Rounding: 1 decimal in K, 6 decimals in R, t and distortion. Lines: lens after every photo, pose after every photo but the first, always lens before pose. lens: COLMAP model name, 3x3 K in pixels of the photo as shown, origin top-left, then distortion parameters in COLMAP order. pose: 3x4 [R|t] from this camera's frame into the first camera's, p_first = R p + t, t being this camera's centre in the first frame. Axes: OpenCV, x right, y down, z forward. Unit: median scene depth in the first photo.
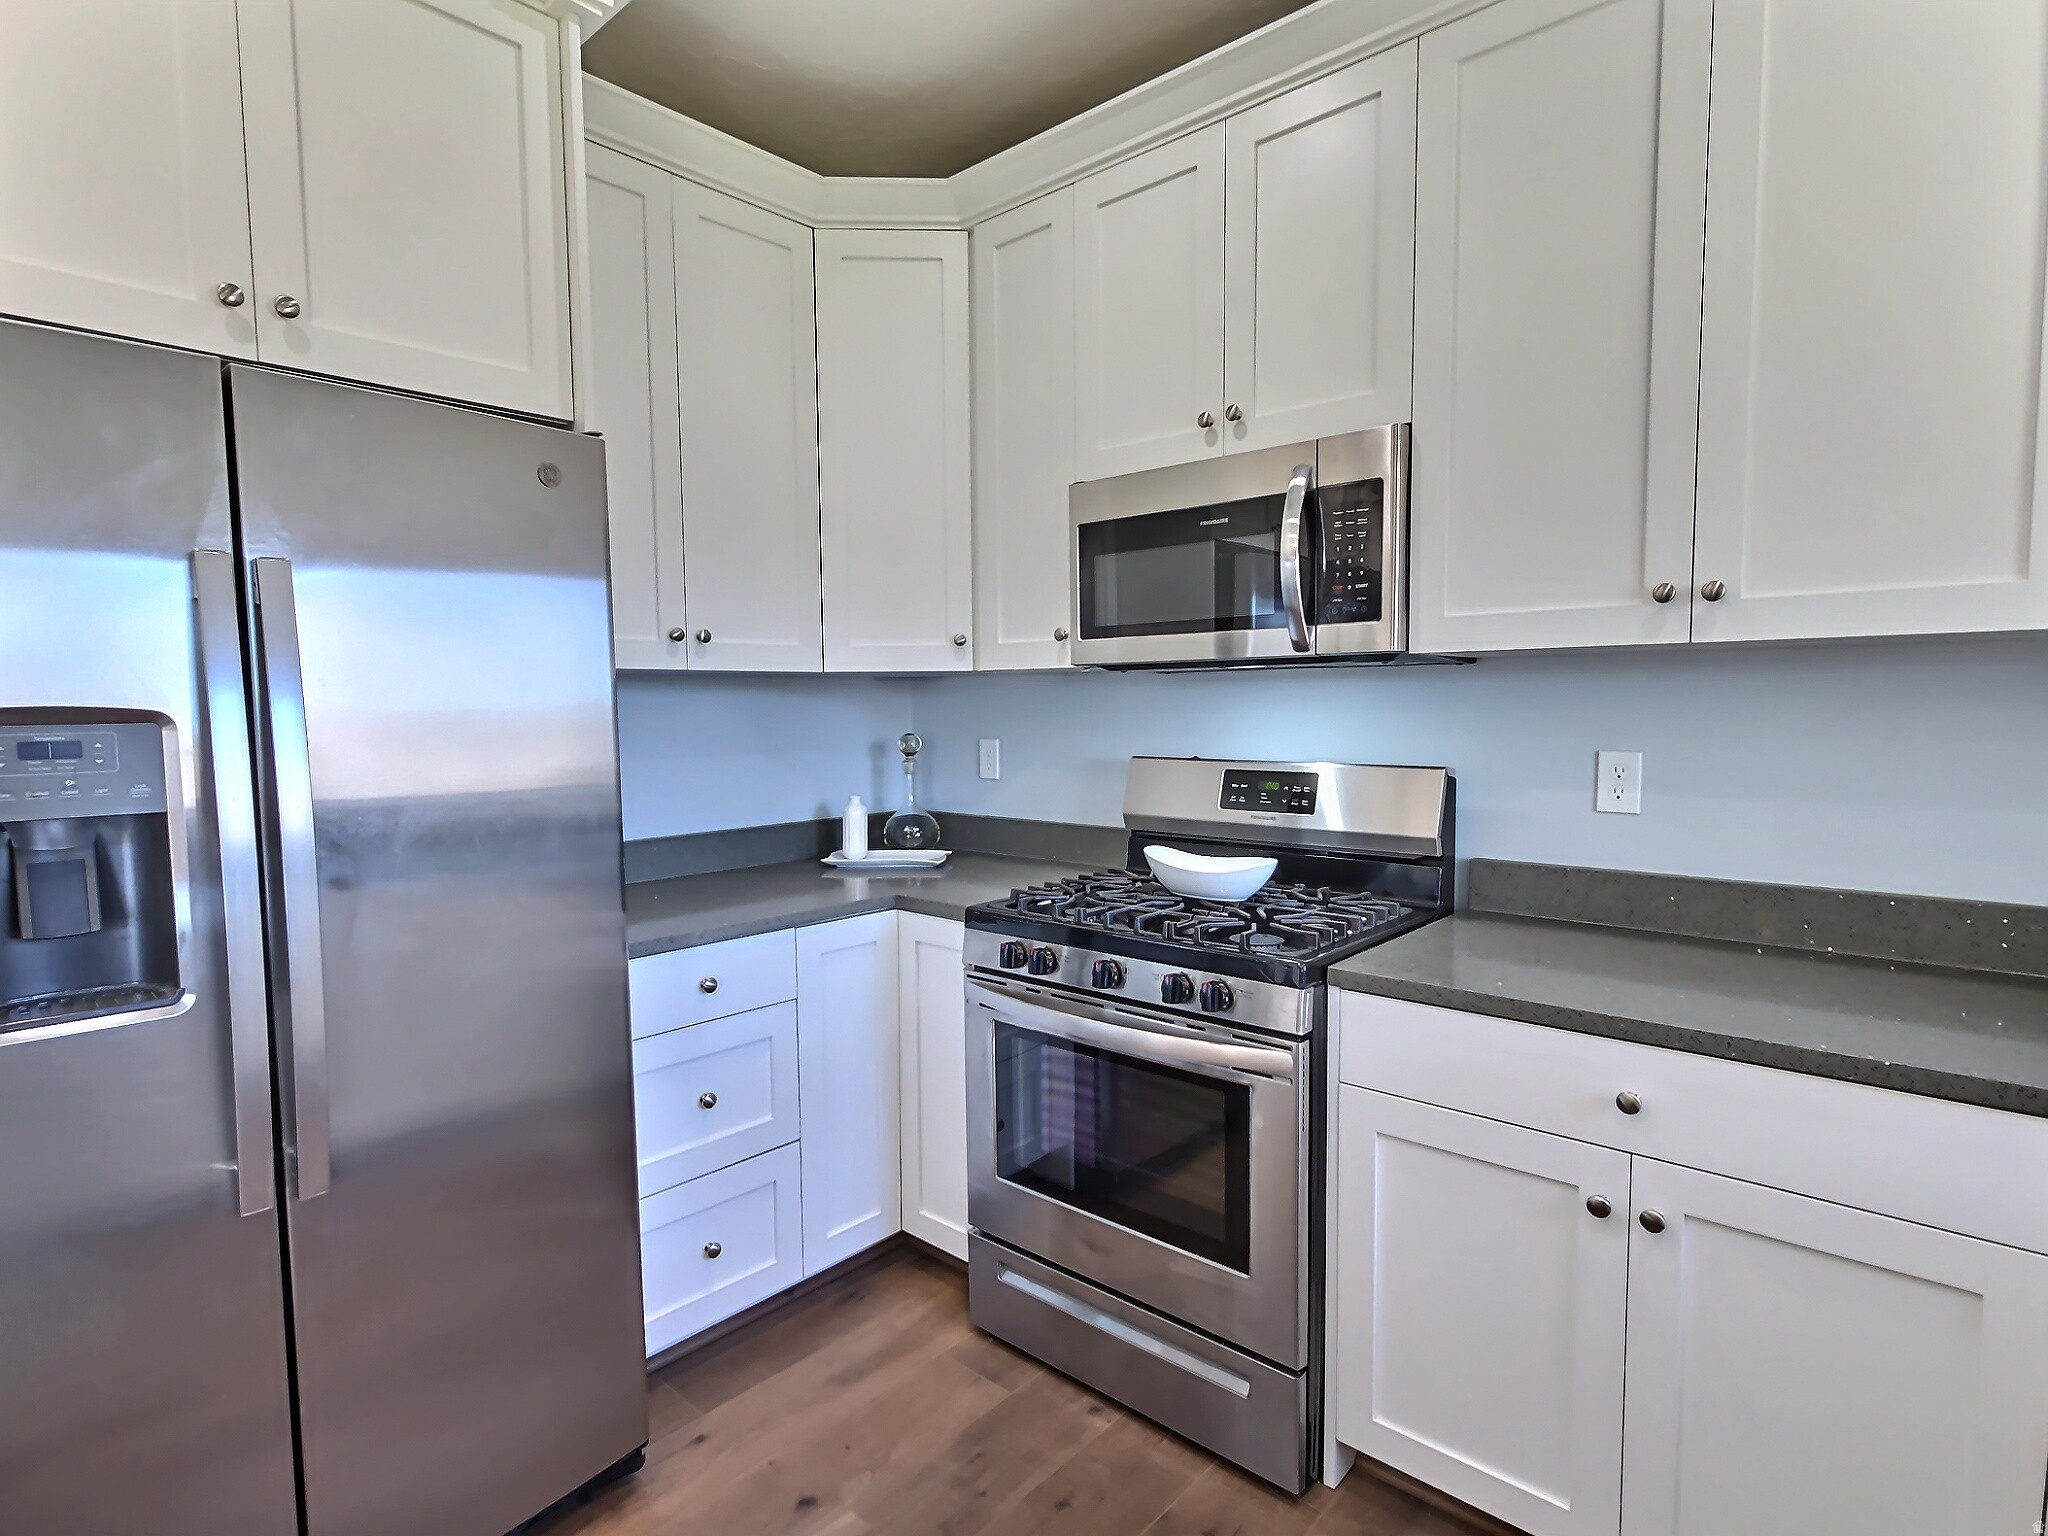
lens RADIAL K [[1085.4, 0, 1006.4], [0, 1085.4, 779.0], [0, 0, 1]] dist [0.012335, 0.001116]
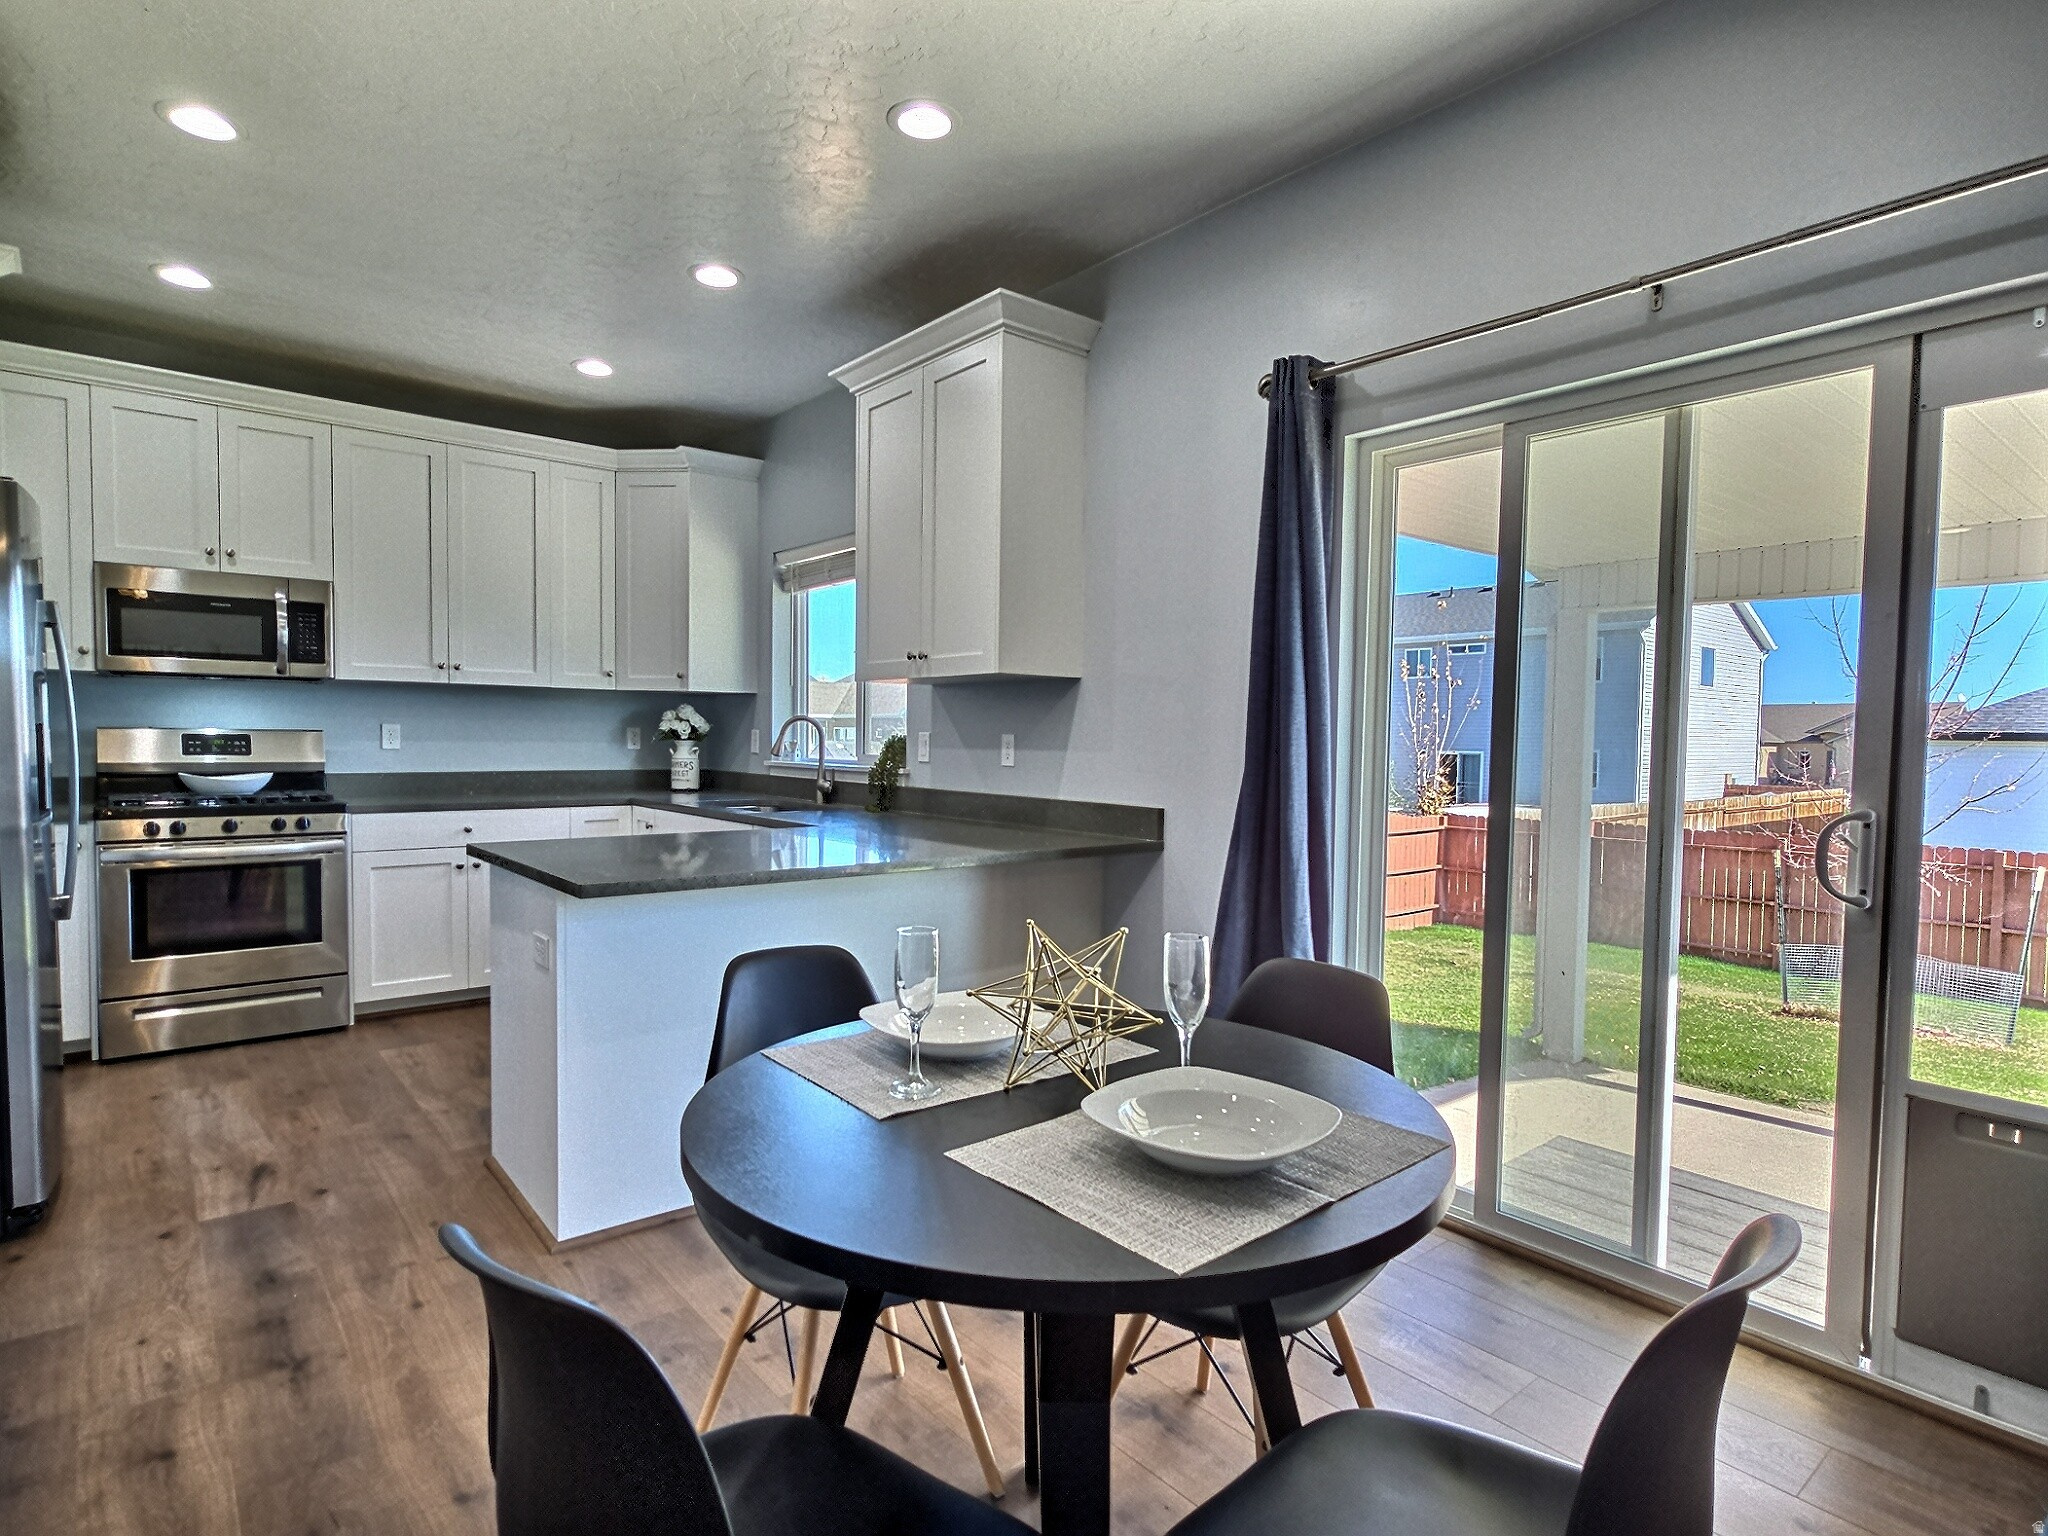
lens RADIAL K [[1085.4, 0, 999.9], [0, 1085.4, 779.6], [0, 0, 1]] dist [0.012335, 0.001116]
pose [[0.147157, -0.029706, 0.988667, -1.671393], [0.057155, 0.998134, 0.021484, 0.125468], [-0.987460, 0.053346, 0.148580, -0.716722]]
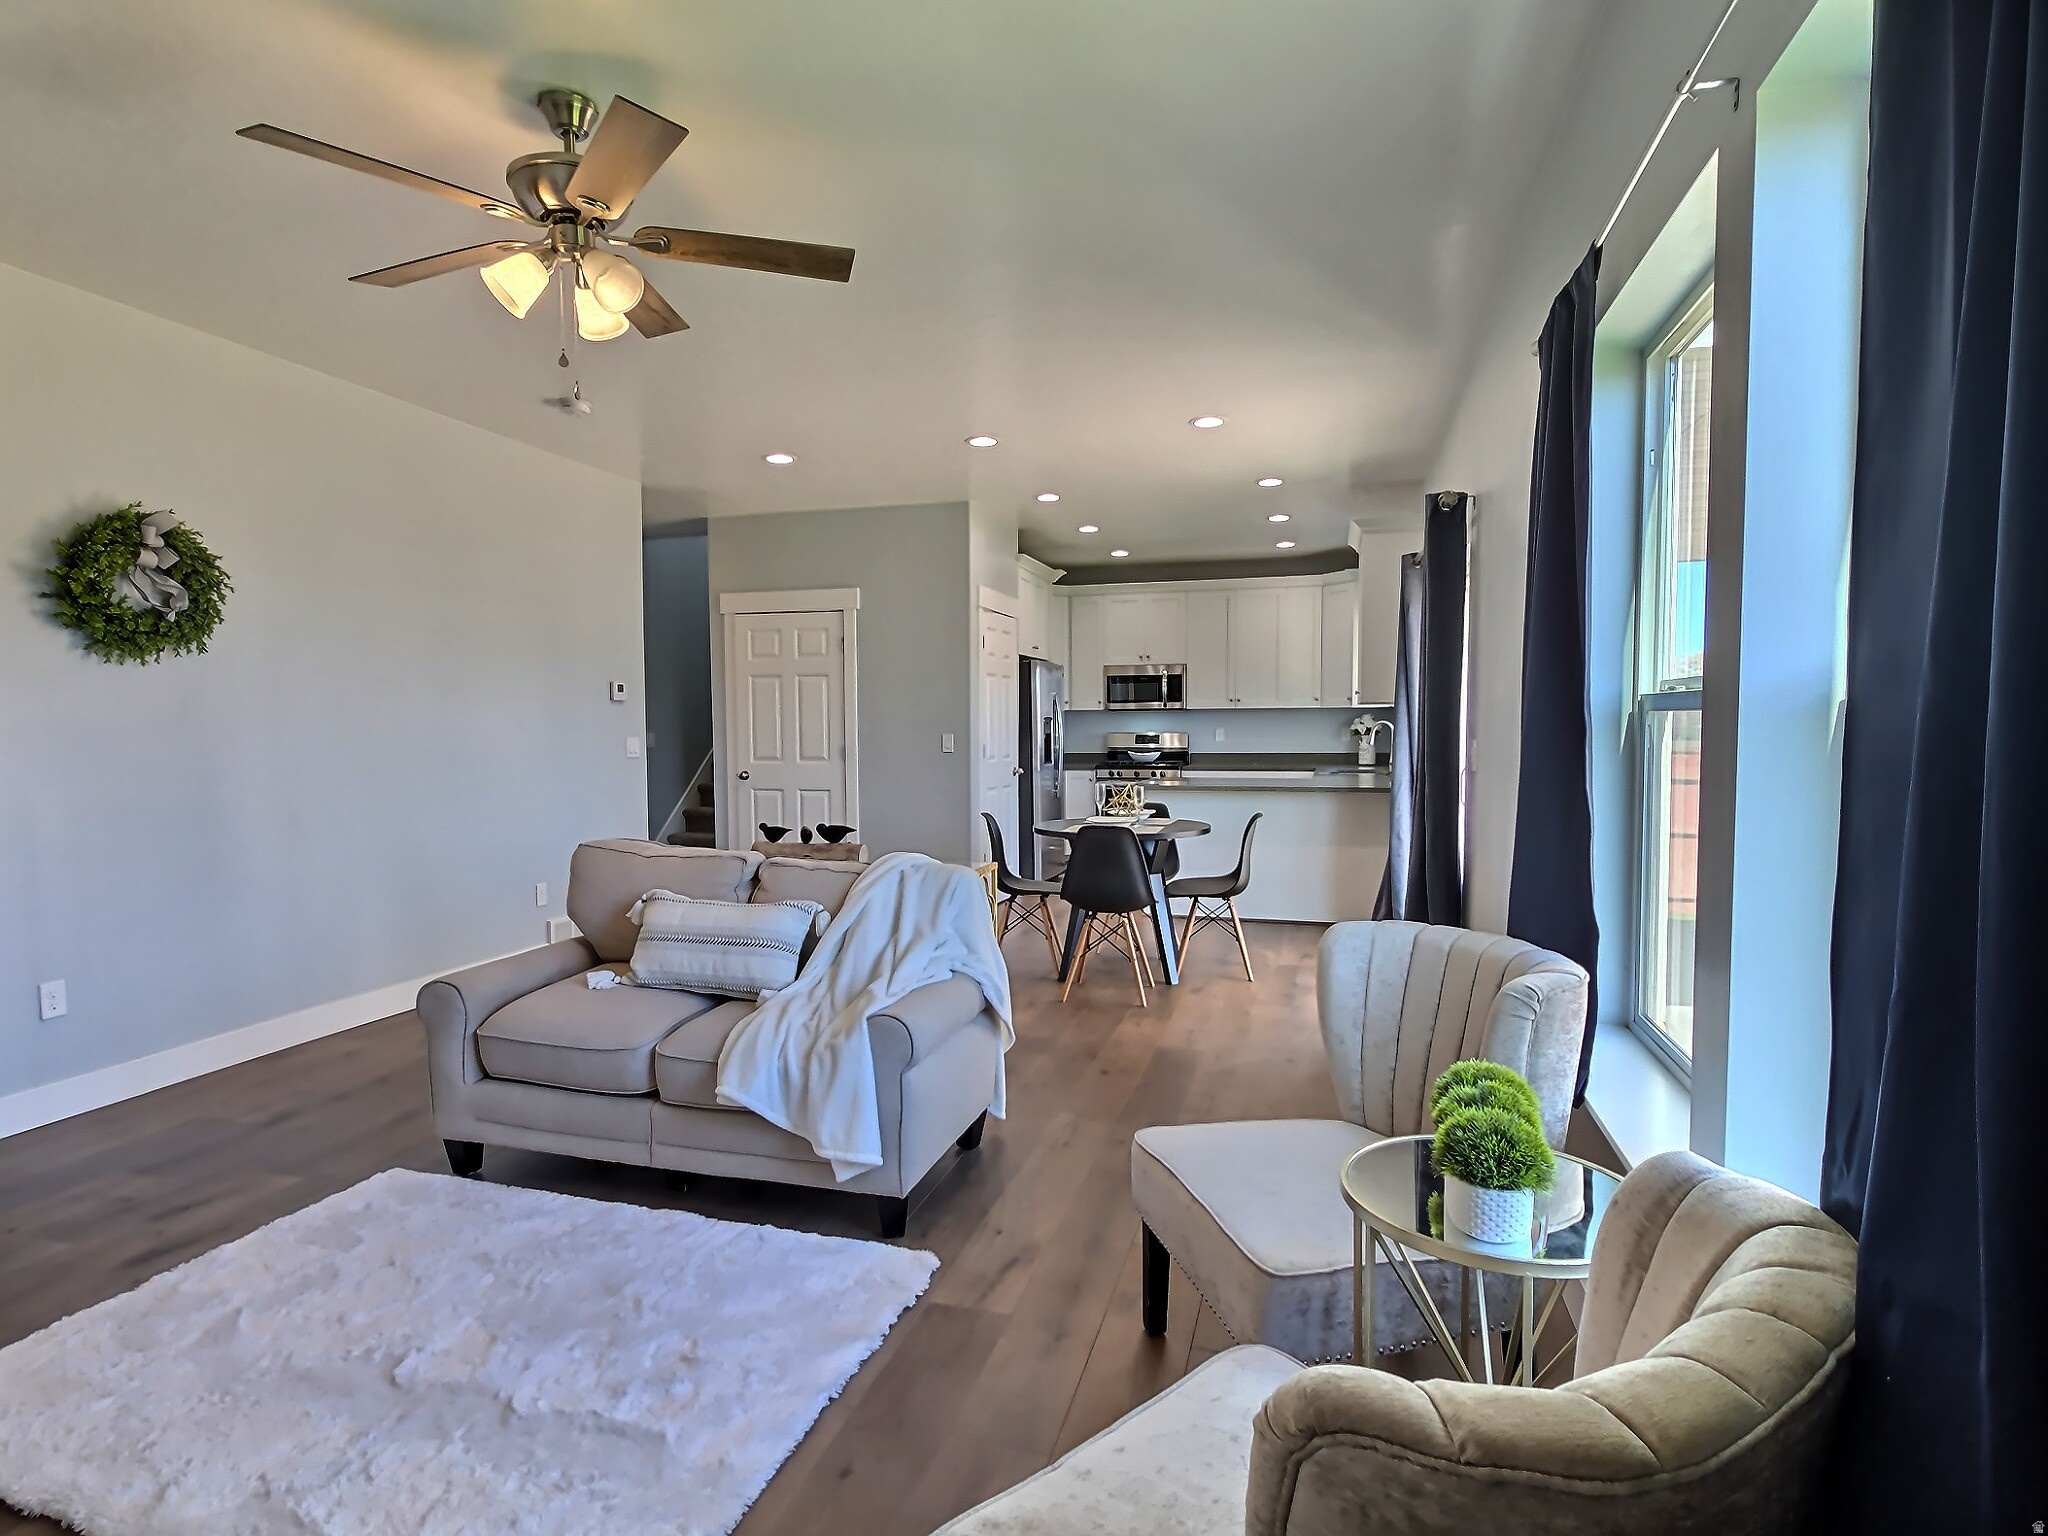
lens RADIAL K [[1085.4, 0, 1022.0], [0, 1085.4, 777.3], [0, 0, 1]] dist [0.012335, 0.001116]
pose [[0.893995, -0.016843, 0.447759, -2.466815], [0.027817, 0.999452, -0.017943, 0.260128], [-0.447212, 0.028496, 0.893974, -3.017989]]
